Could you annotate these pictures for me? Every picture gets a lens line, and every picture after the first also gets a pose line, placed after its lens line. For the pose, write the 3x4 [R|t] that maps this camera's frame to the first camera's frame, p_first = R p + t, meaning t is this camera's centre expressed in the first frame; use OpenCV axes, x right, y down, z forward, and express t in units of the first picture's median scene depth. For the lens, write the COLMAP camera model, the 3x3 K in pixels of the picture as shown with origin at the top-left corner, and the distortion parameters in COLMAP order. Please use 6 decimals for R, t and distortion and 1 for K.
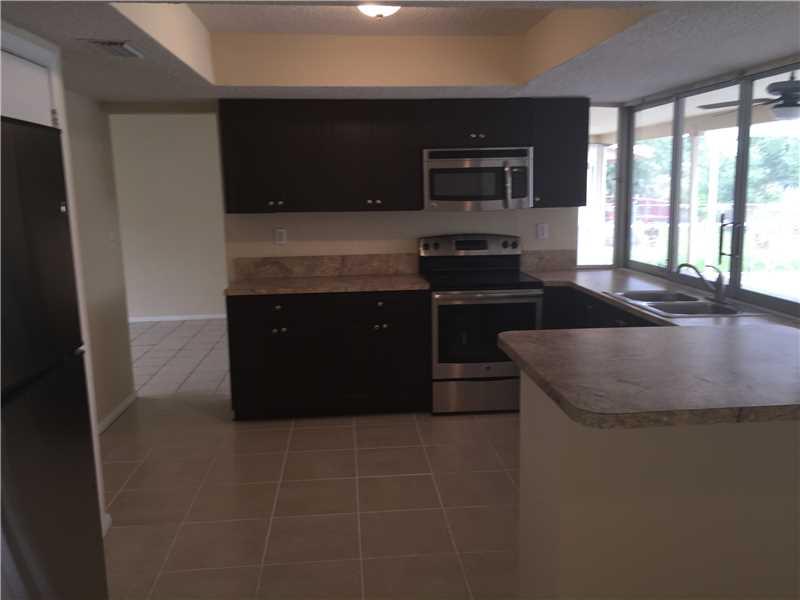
lens RADIAL K [[688.2, 0, 400.0], [0, 688.2, 300.0], [0, 0, 1]] dist [0.091769, -0.147138]
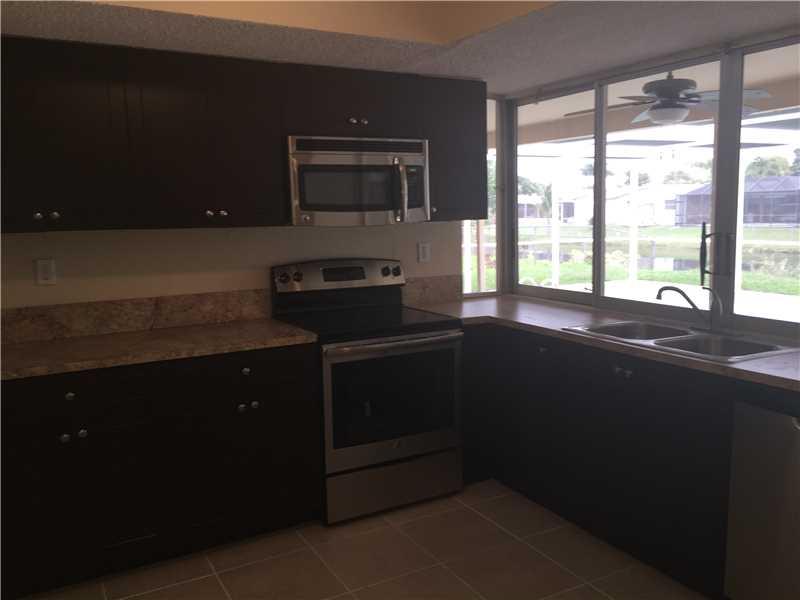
lens RADIAL K [[688.2, 0, 400.0], [0, 688.2, 300.0], [0, 0, 1]] dist [0.091769, -0.147138]
pose [[0.909974, -0.055487, 0.410937, -0.150206], [0.071410, 0.997170, -0.023487, -0.032703], [-0.408471, 0.050717, 0.911361, 0.334642]]
